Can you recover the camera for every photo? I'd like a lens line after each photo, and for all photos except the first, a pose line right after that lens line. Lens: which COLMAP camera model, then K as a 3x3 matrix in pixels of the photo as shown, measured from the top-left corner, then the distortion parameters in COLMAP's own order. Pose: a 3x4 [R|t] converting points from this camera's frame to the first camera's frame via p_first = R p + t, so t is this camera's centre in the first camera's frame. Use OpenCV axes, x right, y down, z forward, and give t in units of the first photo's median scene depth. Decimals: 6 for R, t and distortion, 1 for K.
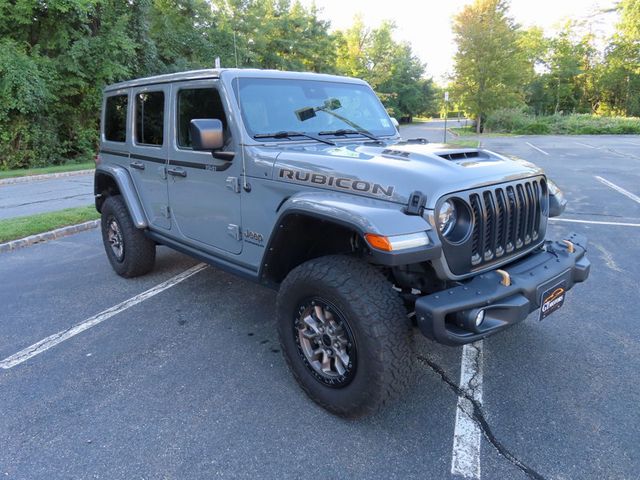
lens RADIAL K [[459.6, 0, 318.3], [0, 459.6, 240.0], [0, 0, 1]] dist [-0.011123, 0.006933]
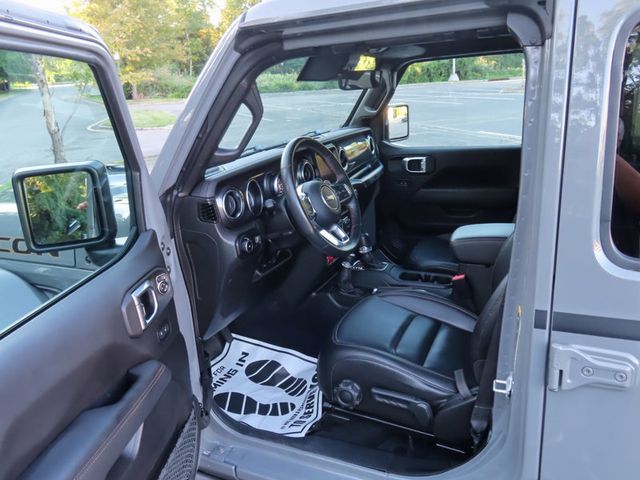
lens RADIAL K [[545.0, 0, 324.3], [0, 545.0, 238.6], [0, 0, 1]] dist [-0.007897, 0.001826]
pose [[0.742042, -0.216224, 0.634524, -0.141405], [0.200407, 0.974817, 0.097820, -0.052754], [-0.639696, 0.054577, 0.766688, 0.168336]]
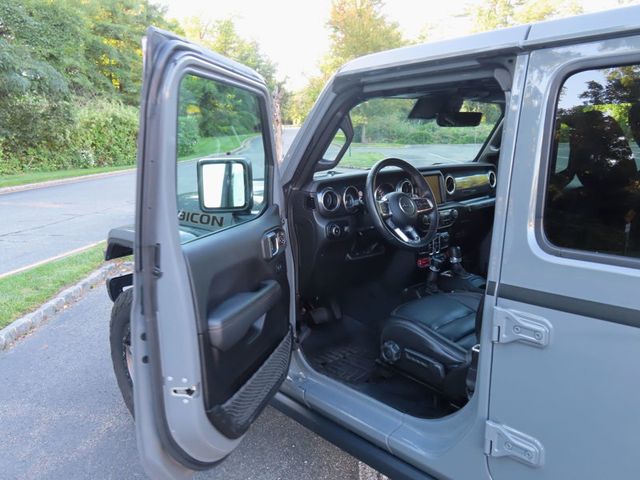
lens RADIAL K [[545.0, 0, 321.4], [0, 545.0, 235.3], [0, 0, 1]] dist [-0.007897, 0.001826]
pose [[0.947510, -0.057737, 0.314470, -0.136420], [0.075852, 0.996073, -0.045663, -0.039158], [-0.310599, 0.067120, 0.948168, 0.129343]]
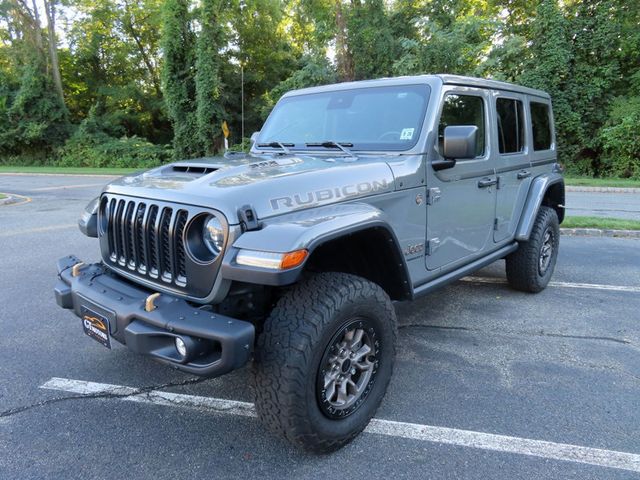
lens RADIAL K [[459.6, 0, 313.4], [0, 459.6, 242.3], [0, 0, 1]] dist [-0.011123, 0.006933]
pose [[0.104963, 0.230700, -0.967347, 0.194348], [-0.242873, 0.949212, 0.200022, -0.044148], [0.964363, 0.213948, 0.155663, 0.171659]]
